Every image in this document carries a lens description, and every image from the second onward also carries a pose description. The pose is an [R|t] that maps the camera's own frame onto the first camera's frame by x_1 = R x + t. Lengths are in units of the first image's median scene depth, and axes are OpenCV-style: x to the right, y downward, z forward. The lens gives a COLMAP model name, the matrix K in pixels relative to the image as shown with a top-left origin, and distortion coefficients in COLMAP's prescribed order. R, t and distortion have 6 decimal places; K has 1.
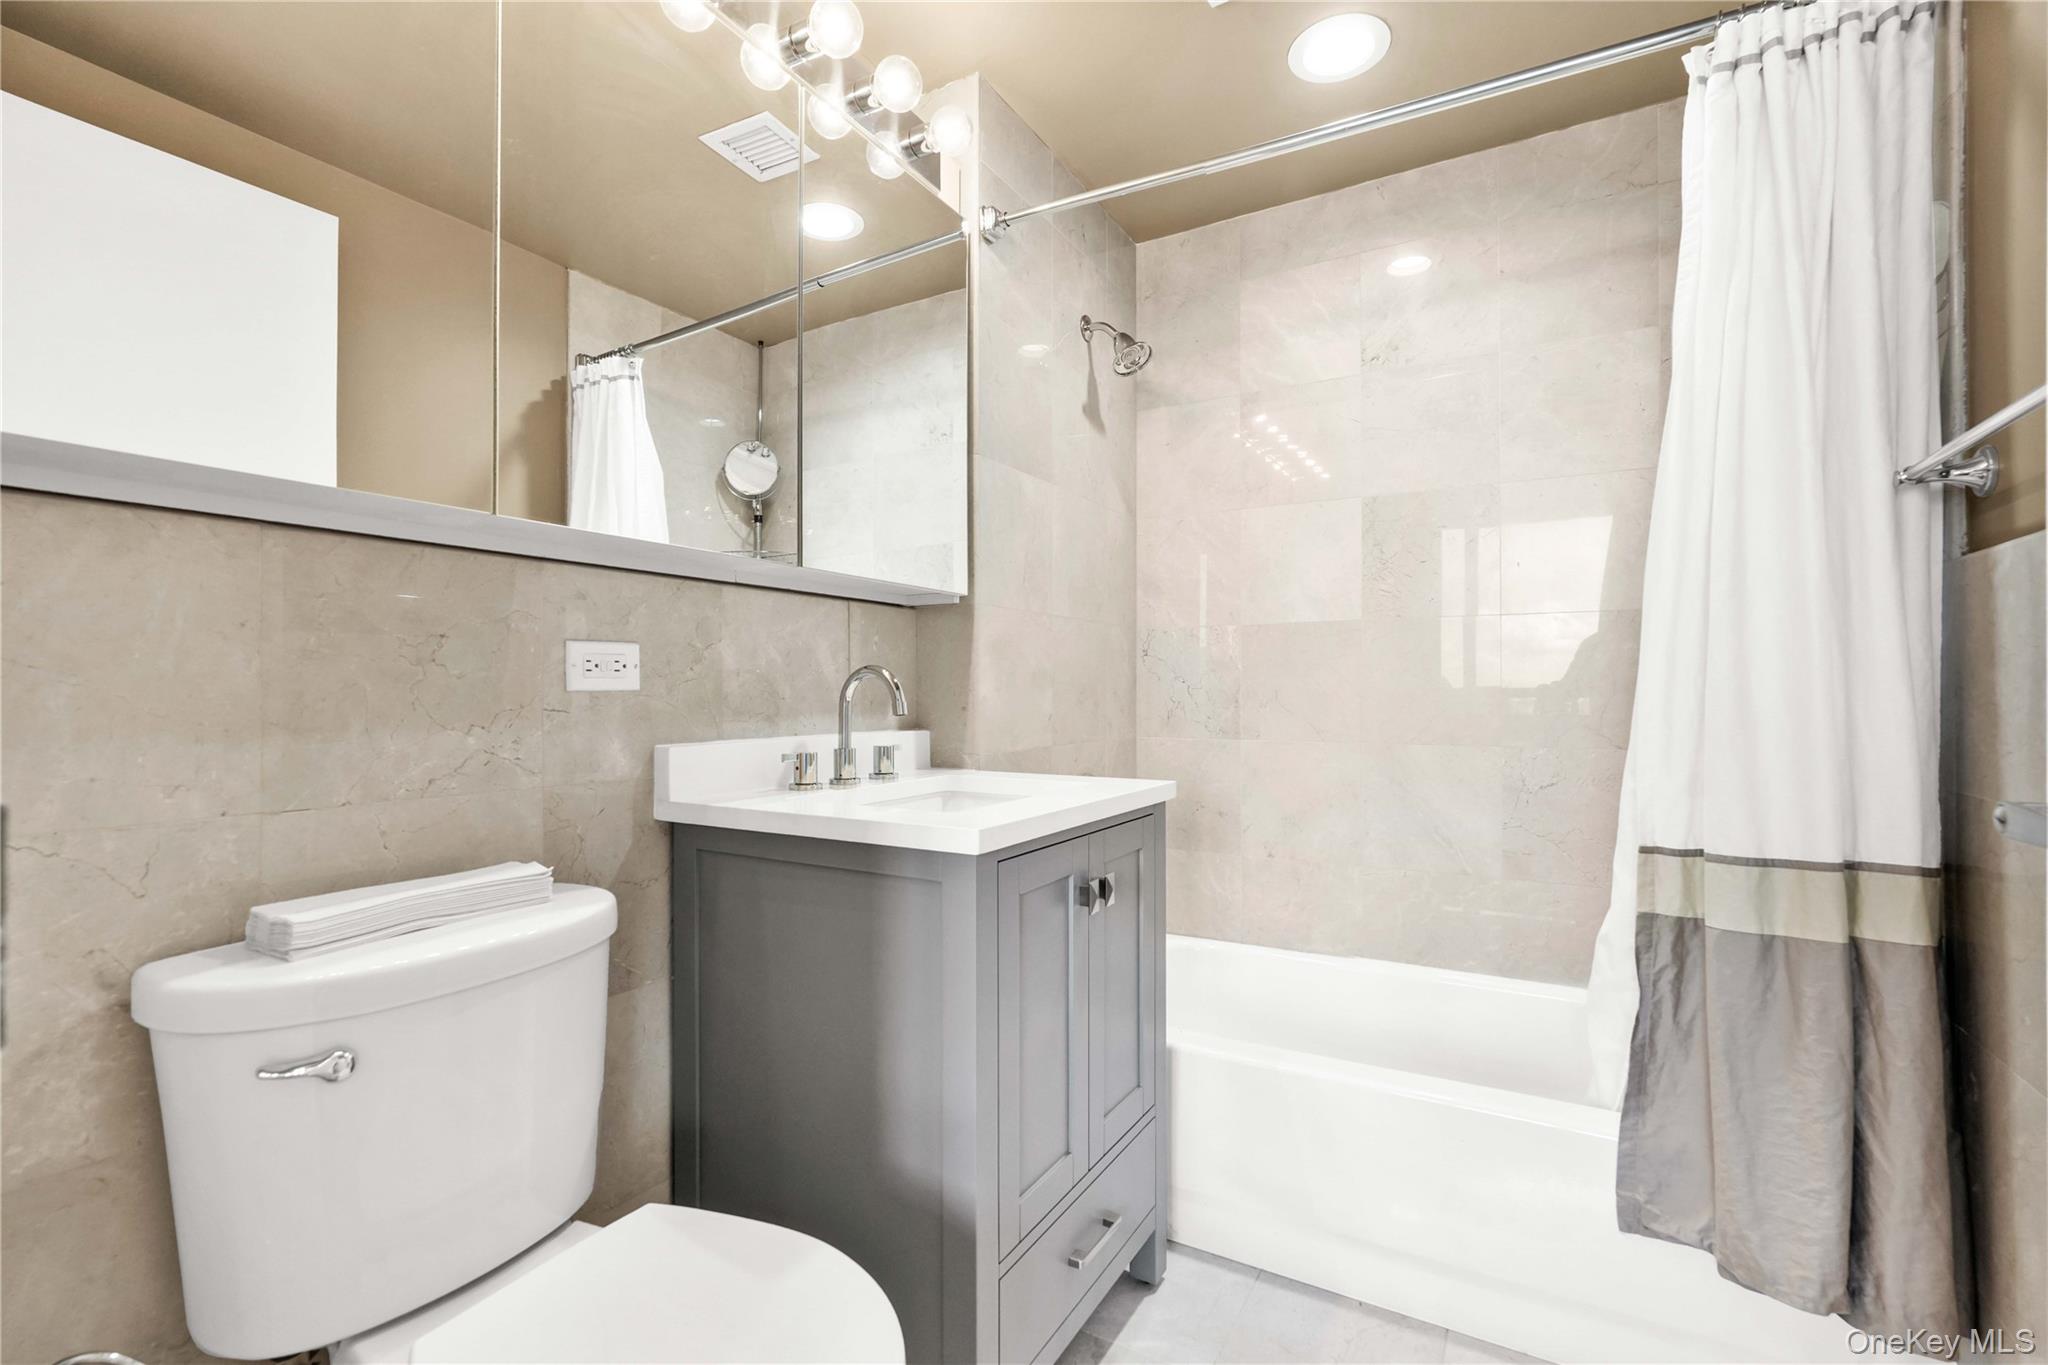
lens RADIAL K [[905.2, 0, 1024.0], [0, 905.2, 682.5], [0, 0, 1]] dist [0.000826, 0.000259]
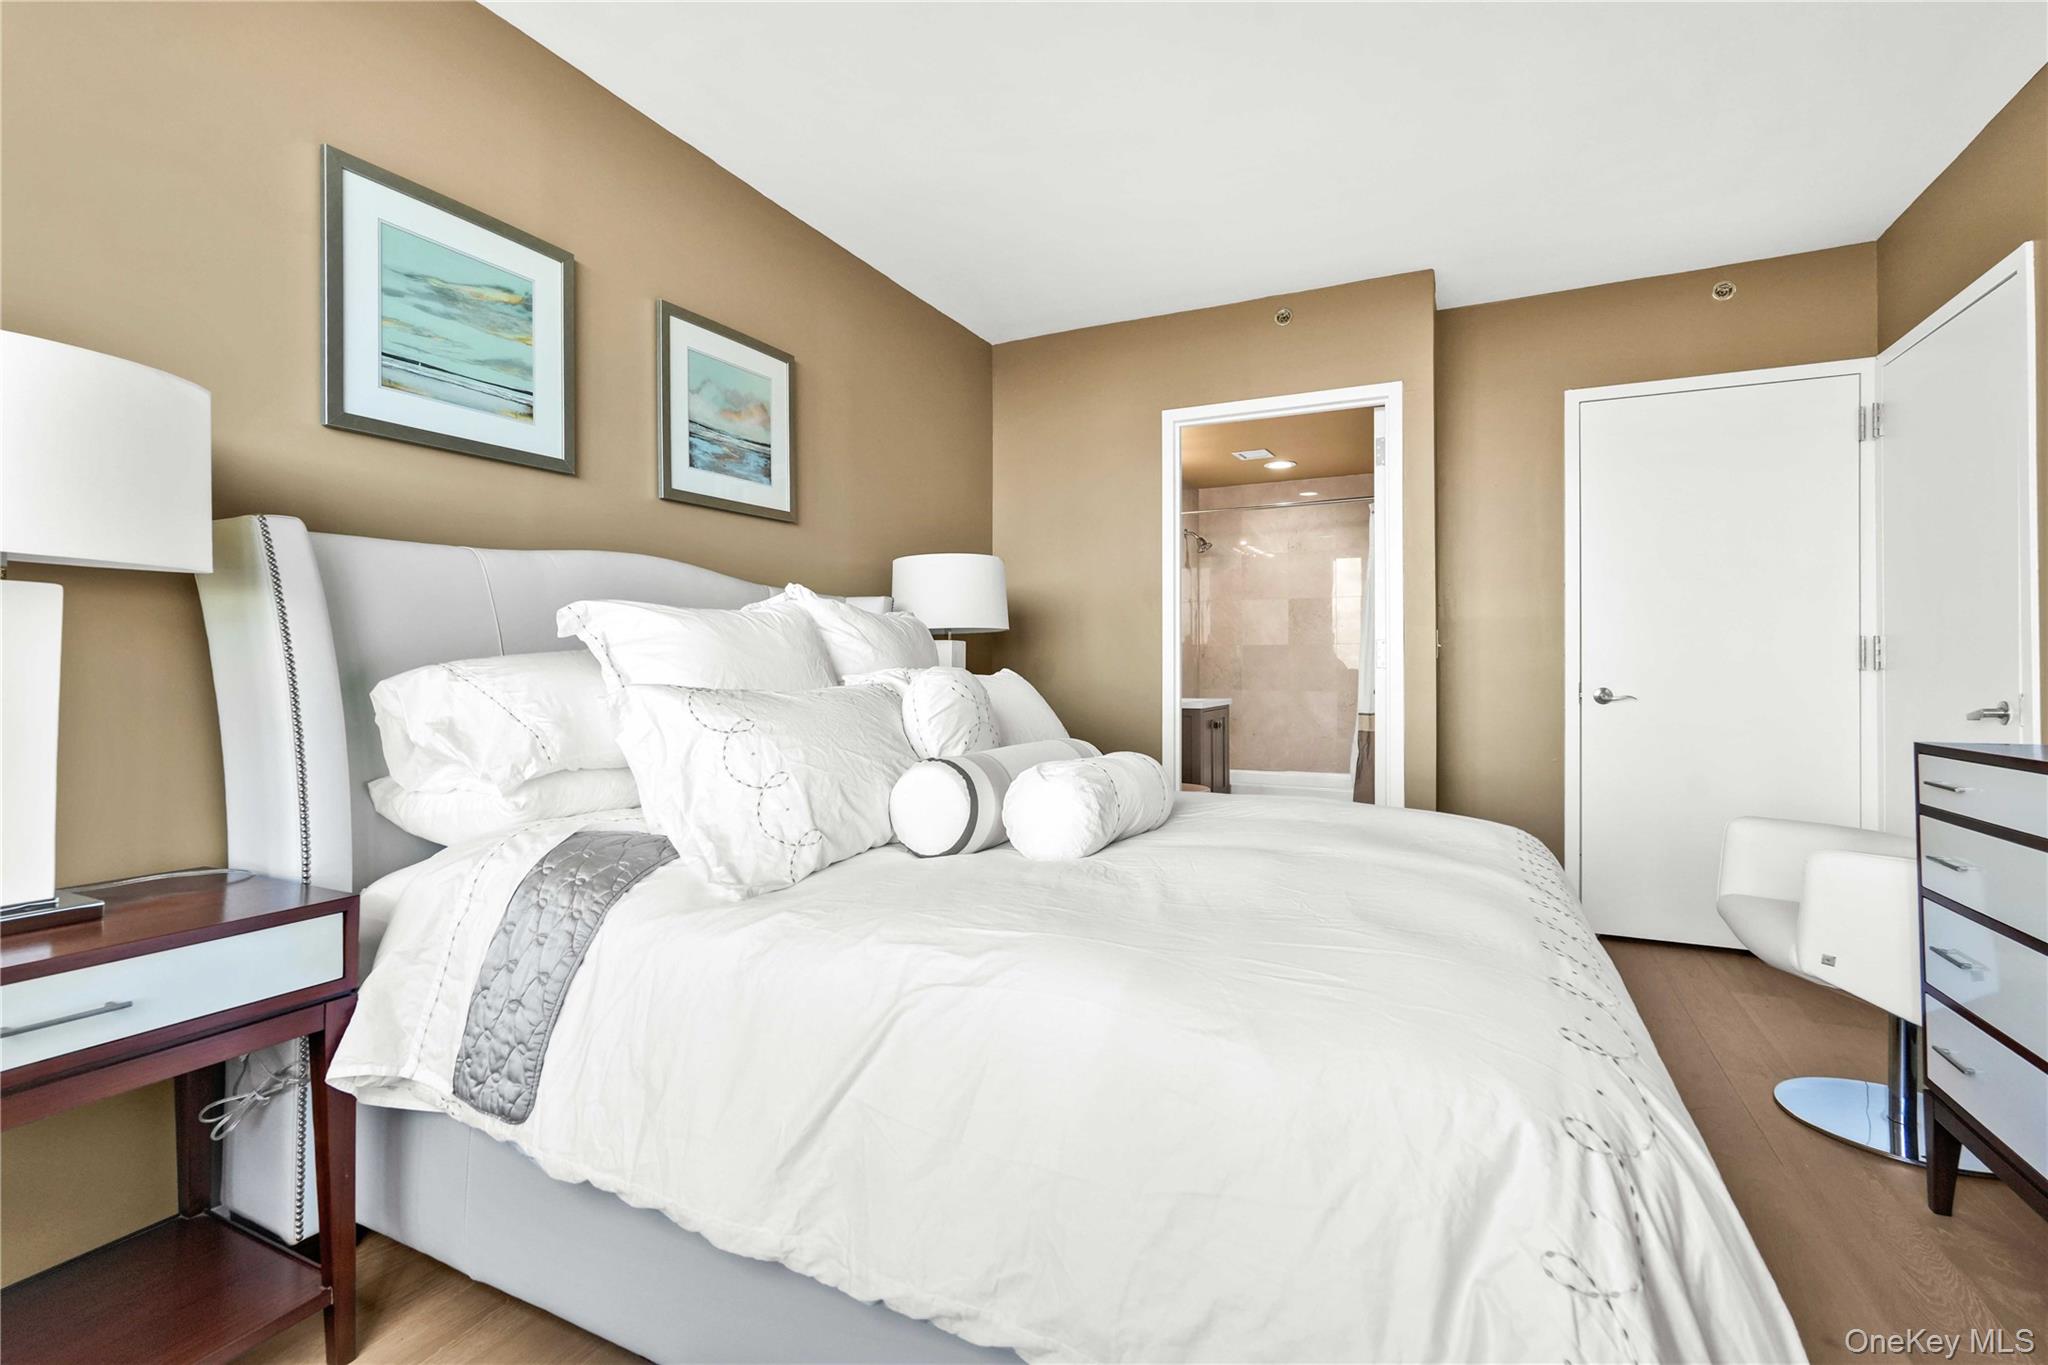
lens RADIAL K [[913.5, 0, 1024.0], [0, 913.5, 682.5], [0, 0, 1]] dist [-0.012667, 0.000101]
pose [[0.998327, -0.007165, 0.057382, -0.554416], [0.005954, 0.999757, 0.021240, -0.018398], [-0.057520, -0.020863, 0.998126, -1.628234]]
